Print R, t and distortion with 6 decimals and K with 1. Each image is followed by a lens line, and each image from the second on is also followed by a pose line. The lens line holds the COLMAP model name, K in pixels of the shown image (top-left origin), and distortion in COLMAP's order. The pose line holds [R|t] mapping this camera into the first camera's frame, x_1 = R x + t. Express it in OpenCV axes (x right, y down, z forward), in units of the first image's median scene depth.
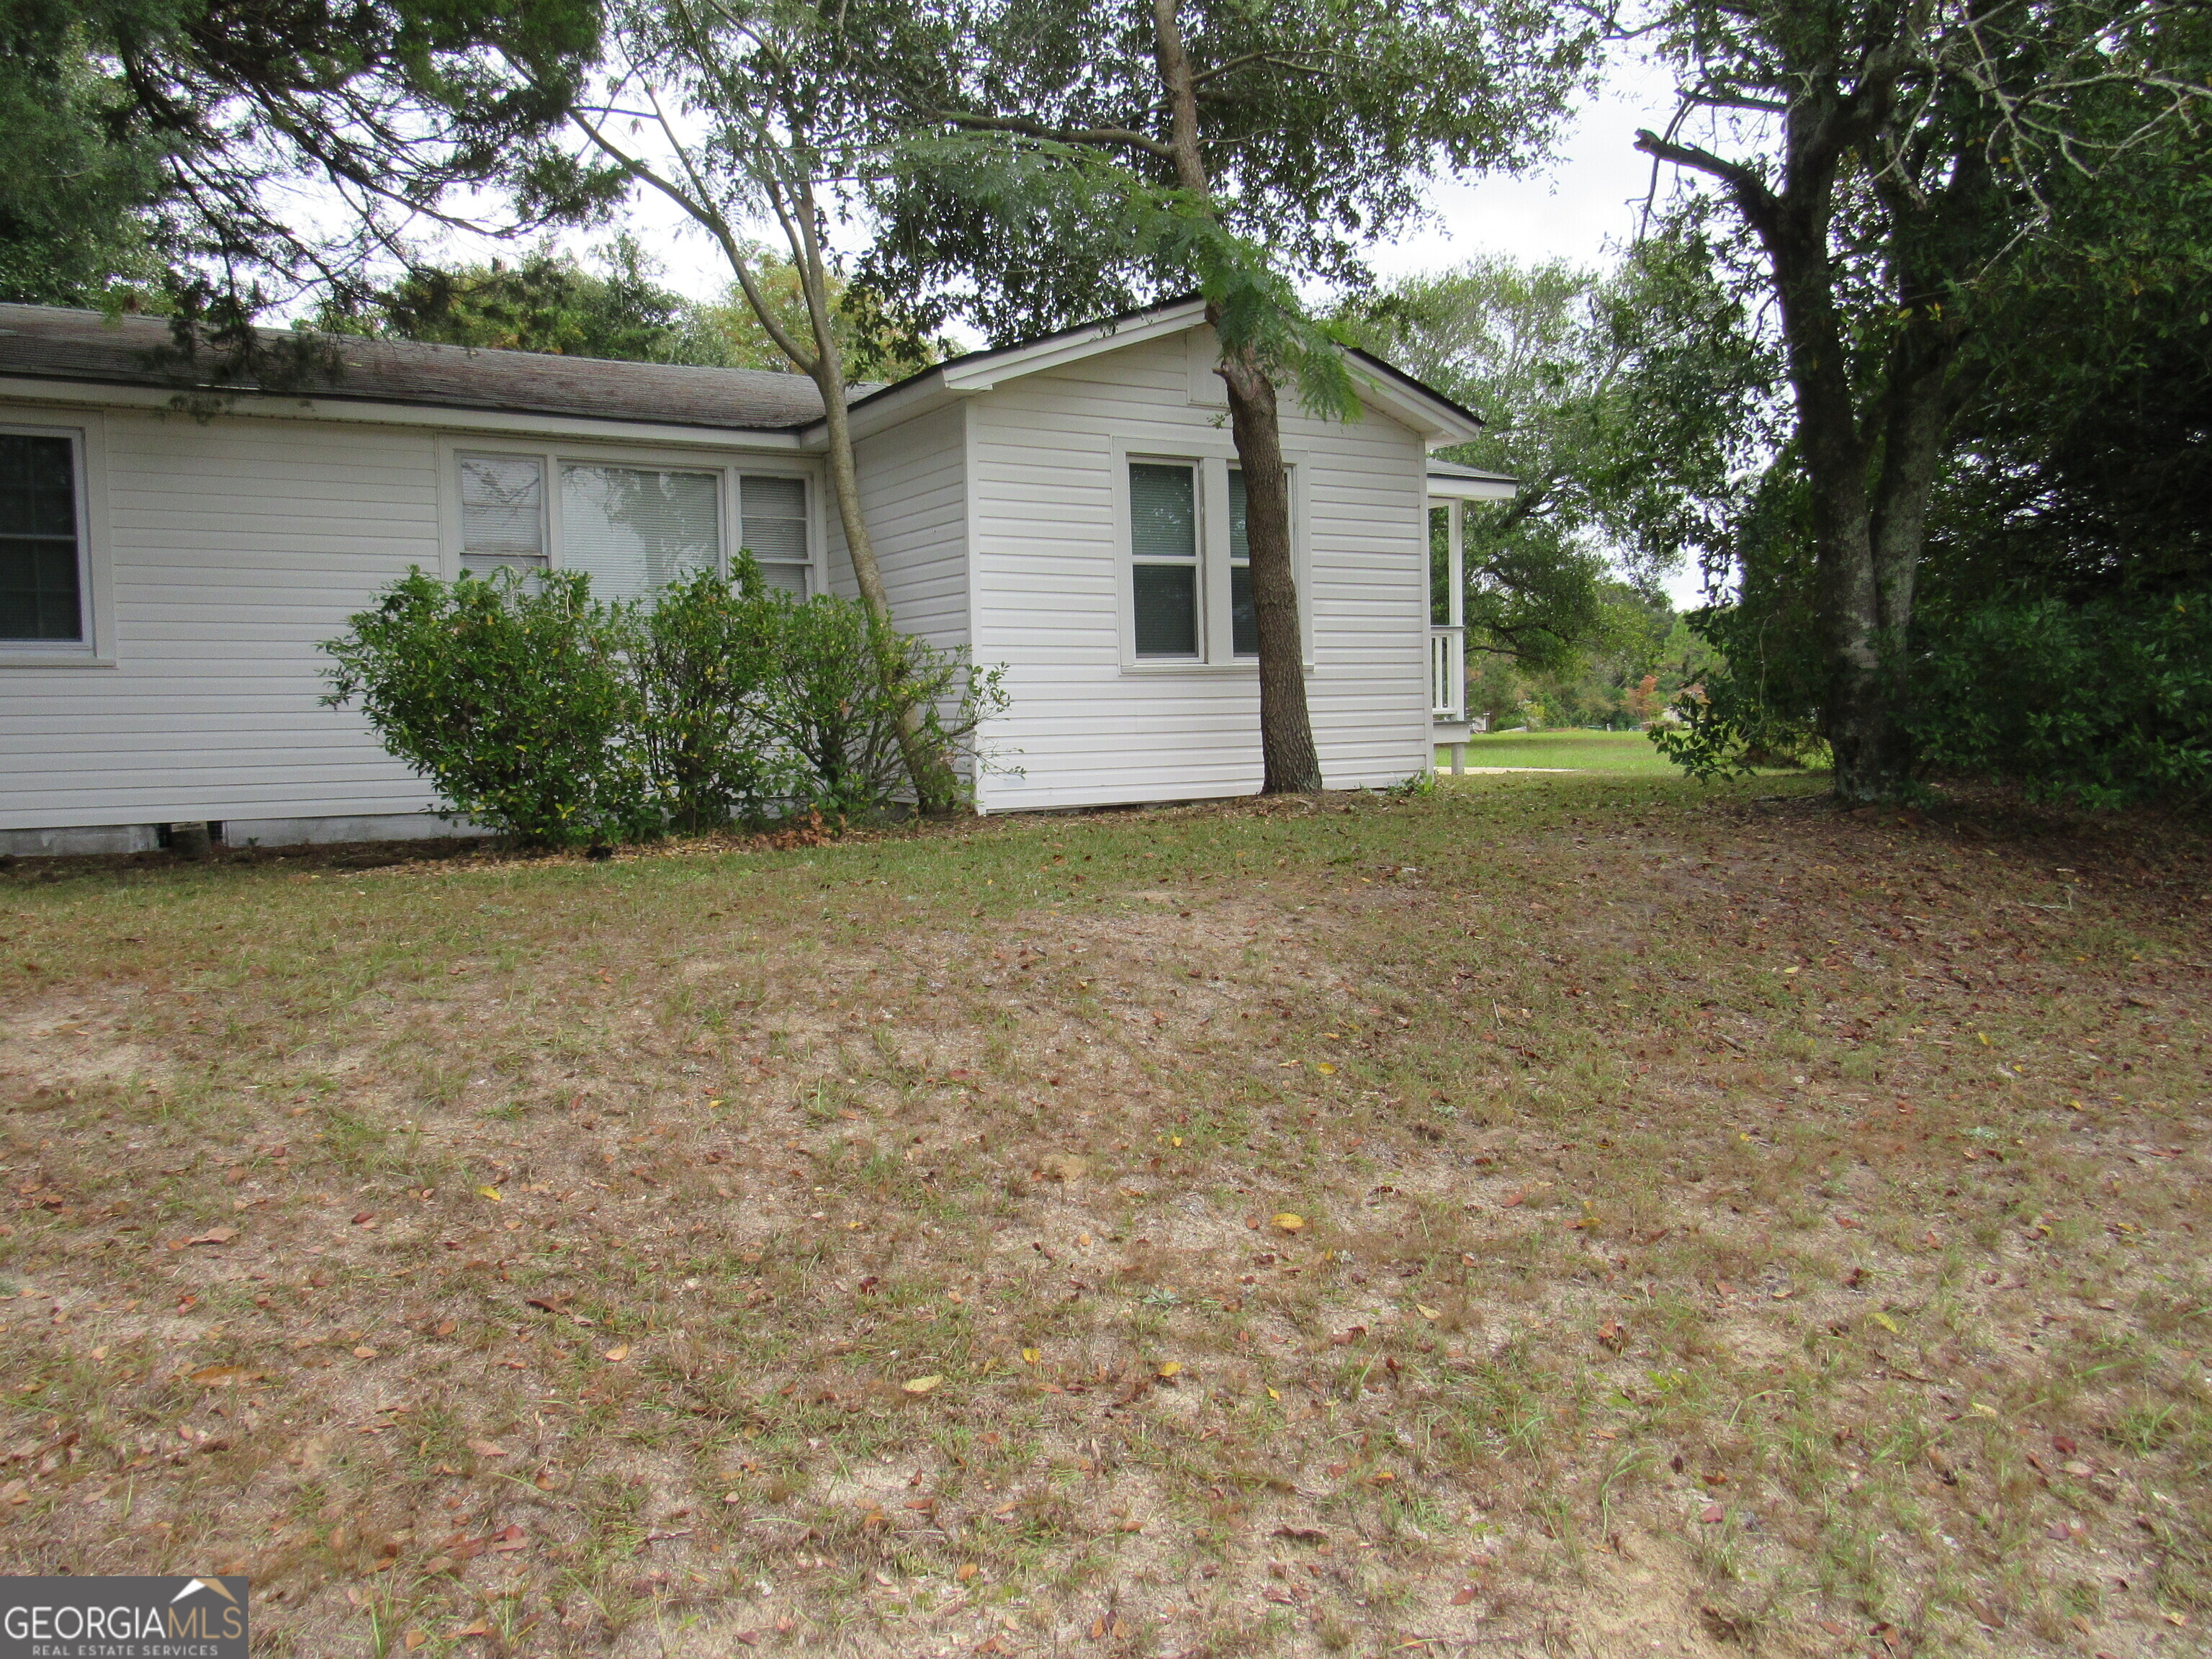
lens RADIAL K [[1583.6, 0, 1106.0], [0, 1583.6, 829.5], [0, 0, 1]] dist [-0.027472, 0.010020]
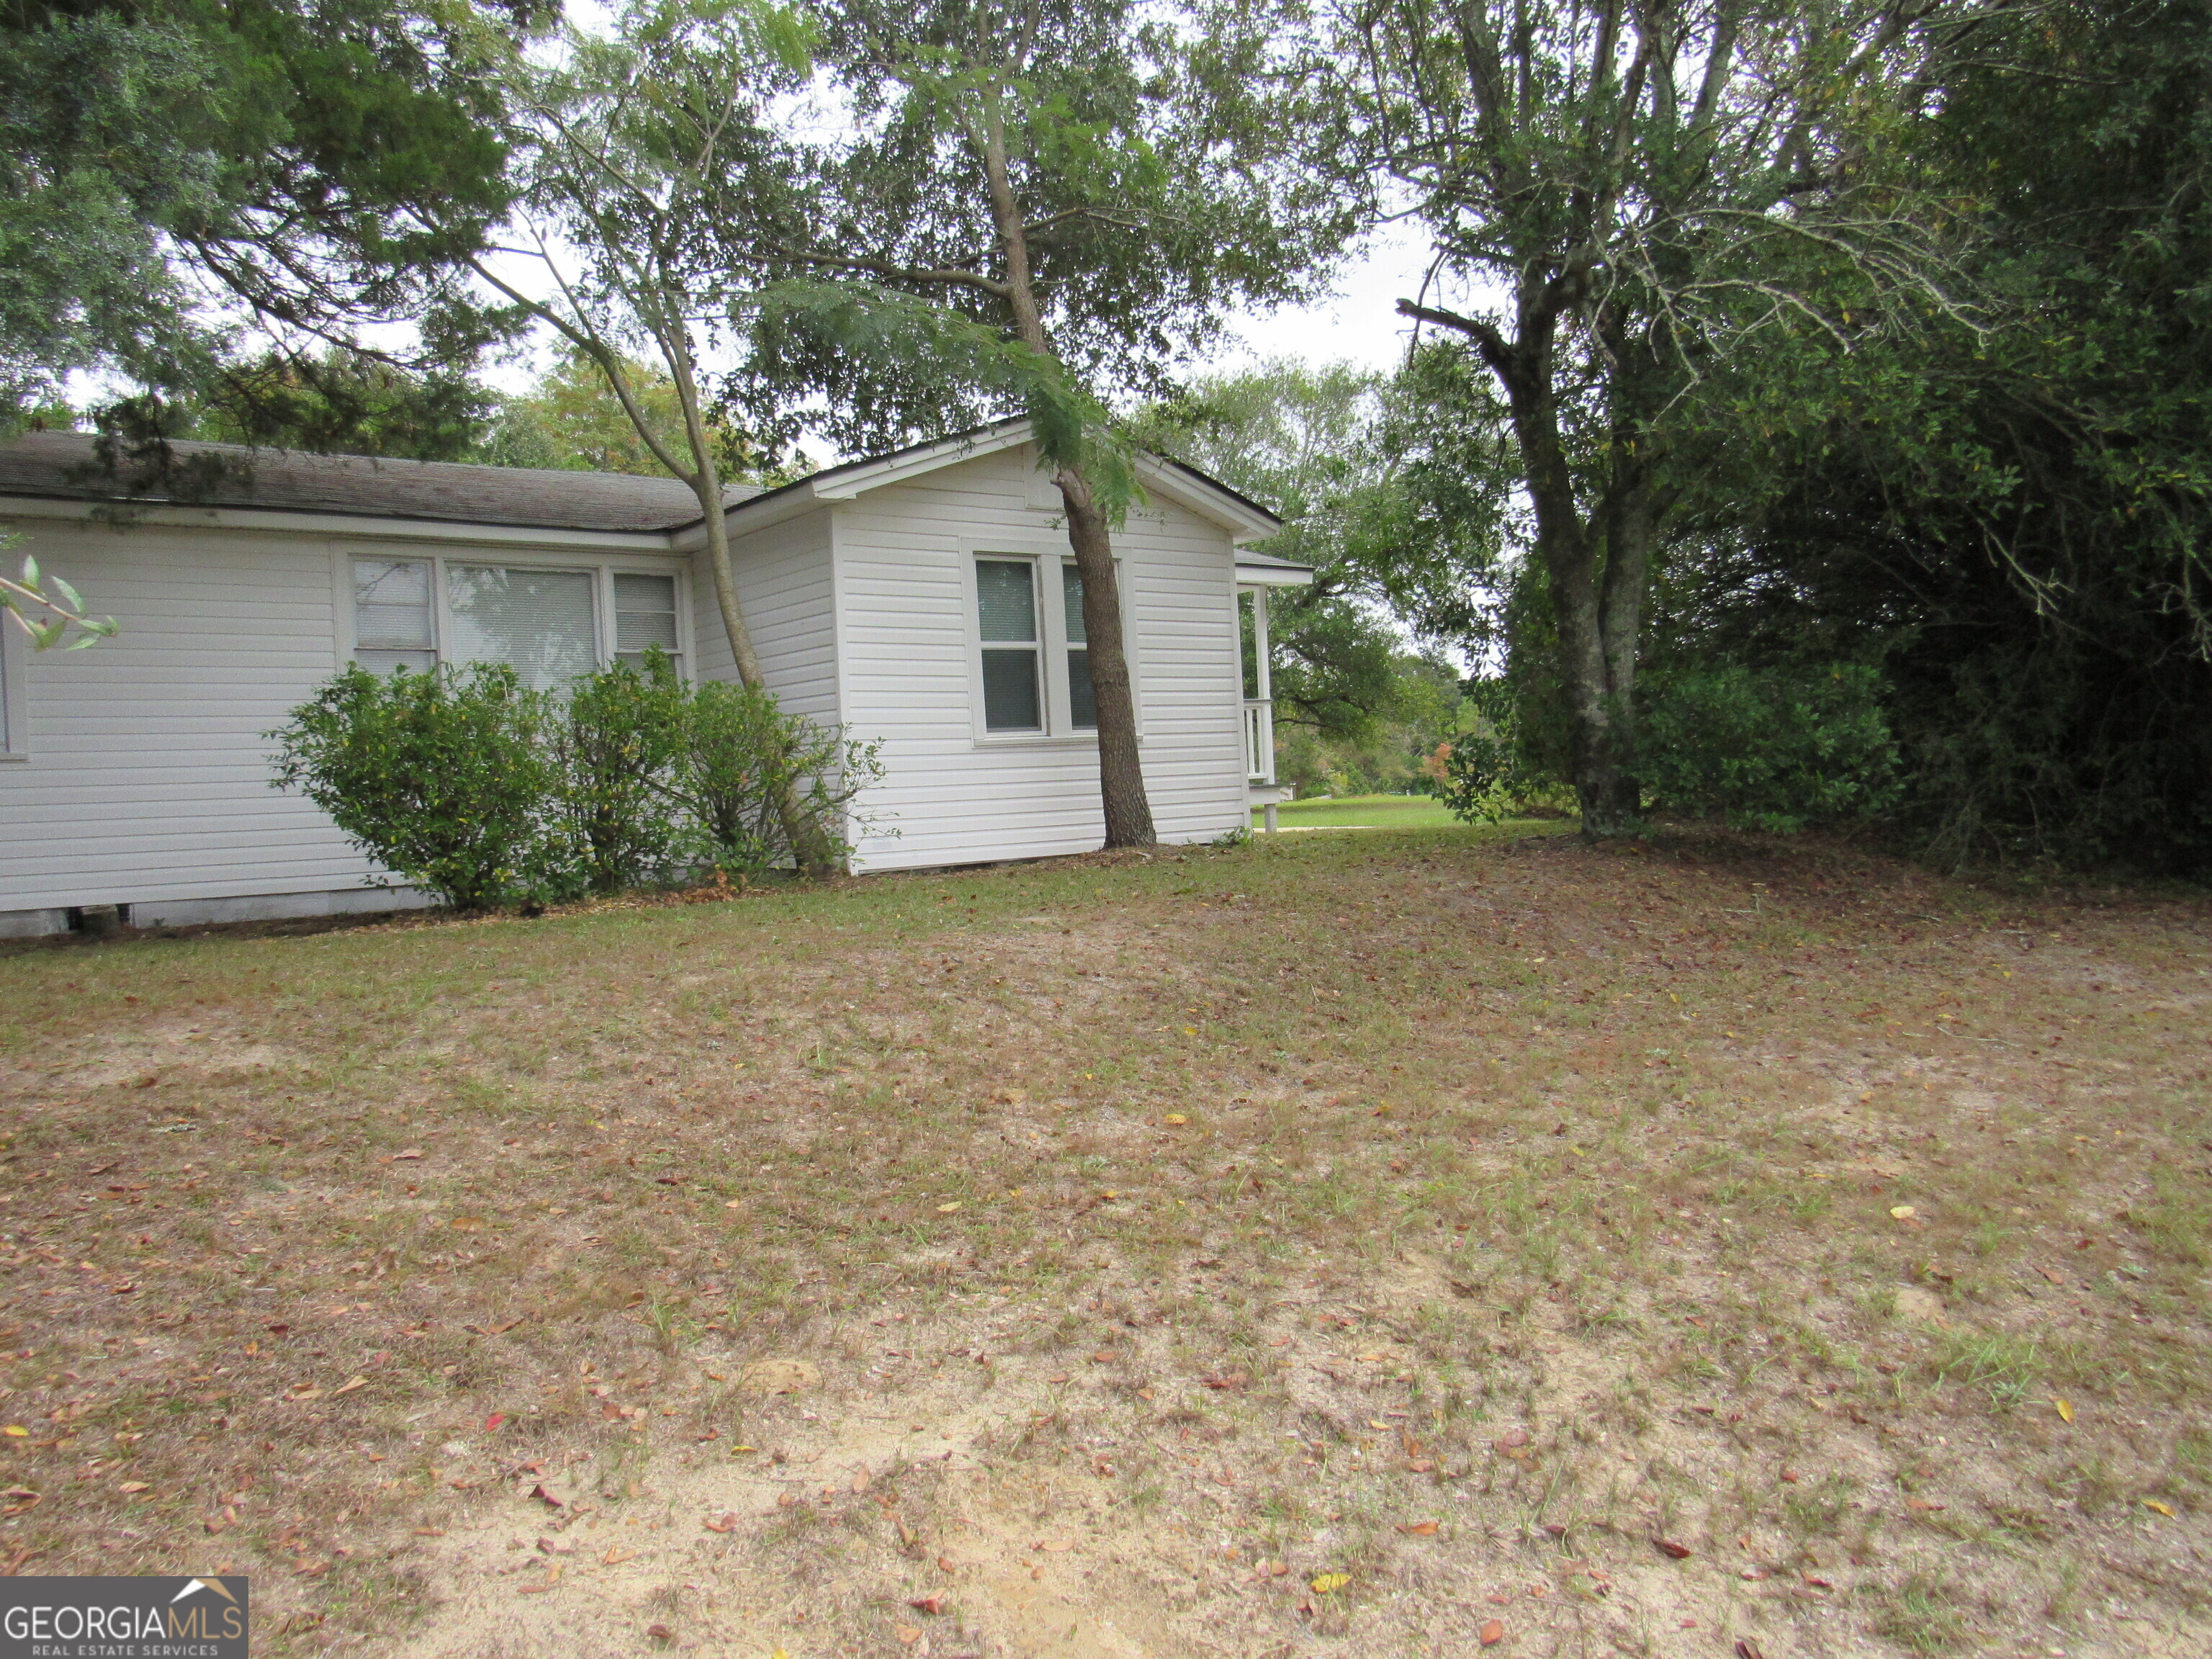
lens RADIAL K [[1589.8, 0, 1106.0], [0, 1589.8, 829.5], [0, 0, 1]] dist [-0.034811, 0.000103]
pose [[0.992650, -0.027736, 0.117796, -0.042565], [0.033542, 0.998303, -0.047593, 0.022395], [-0.116277, 0.051195, 0.991897, -0.164354]]
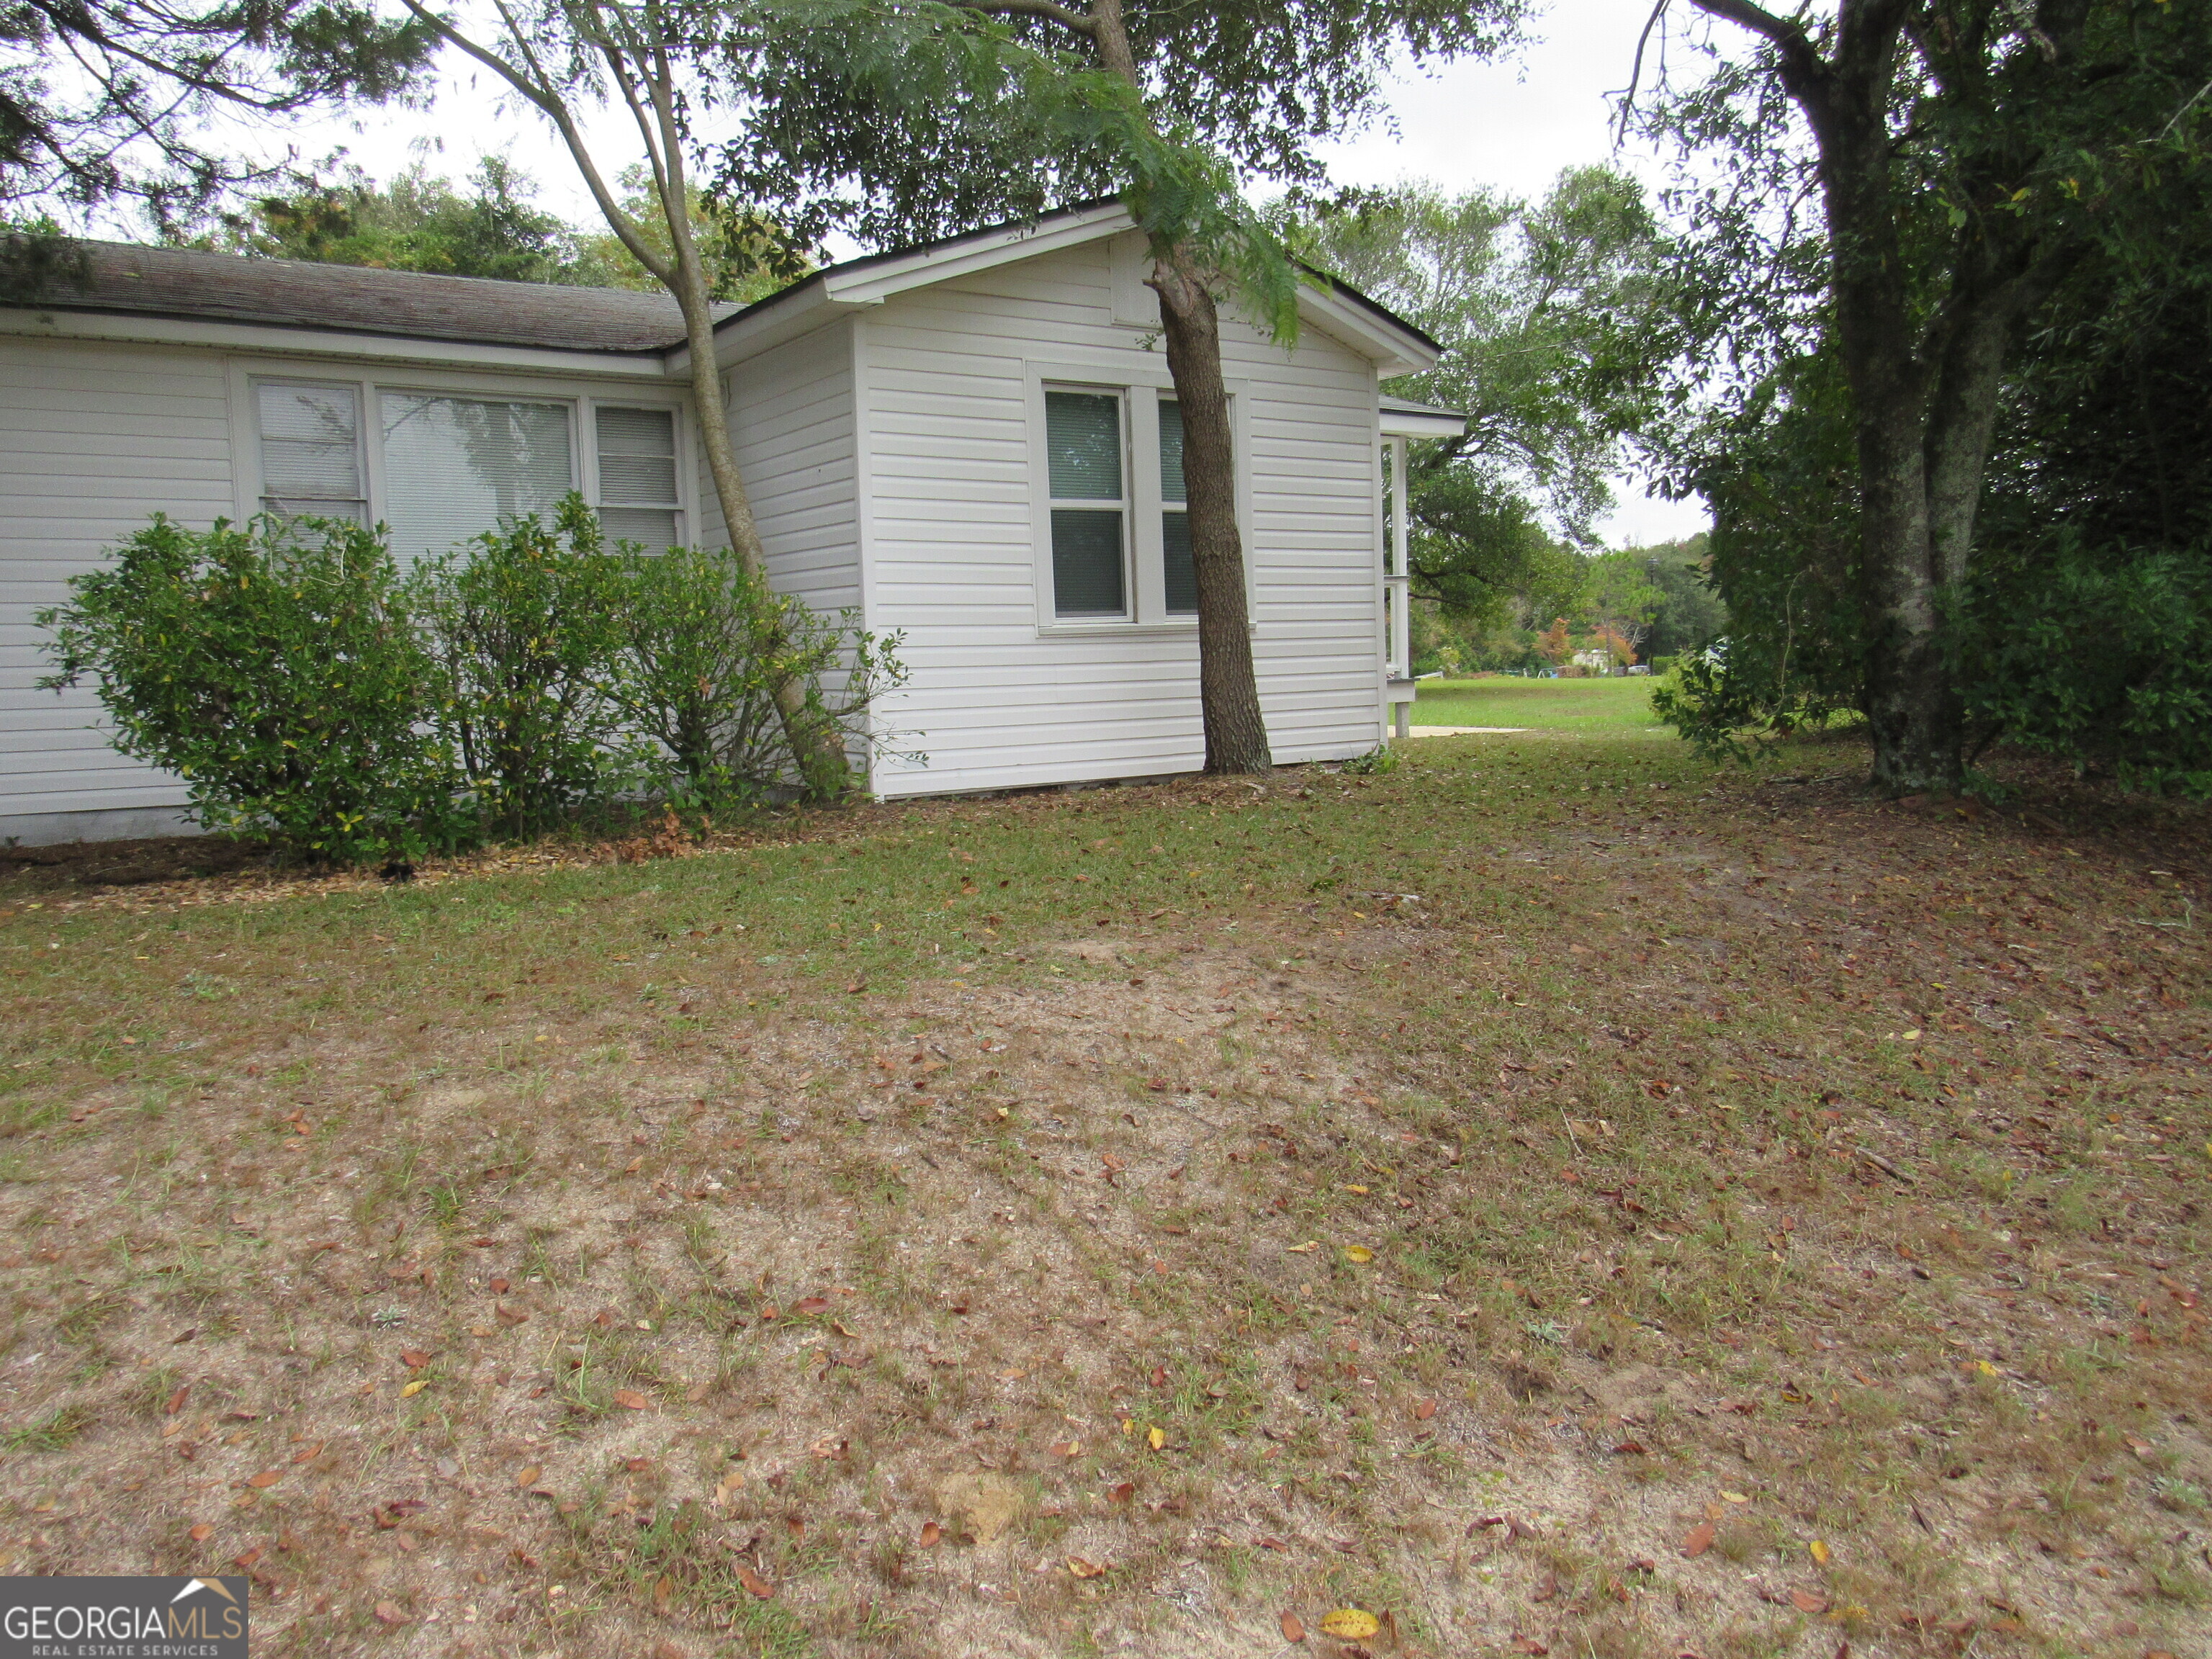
lens RADIAL K [[1580.8, 0, 1103.9], [0, 1580.8, 824.9], [0, 0, 1]] dist [-0.017693, -0.004085]
pose [[0.998514, -0.011426, 0.053285, -0.002835], [0.009688, 0.999416, 0.032759, -0.030032], [-0.053628, -0.032195, 0.998042, 0.169607]]
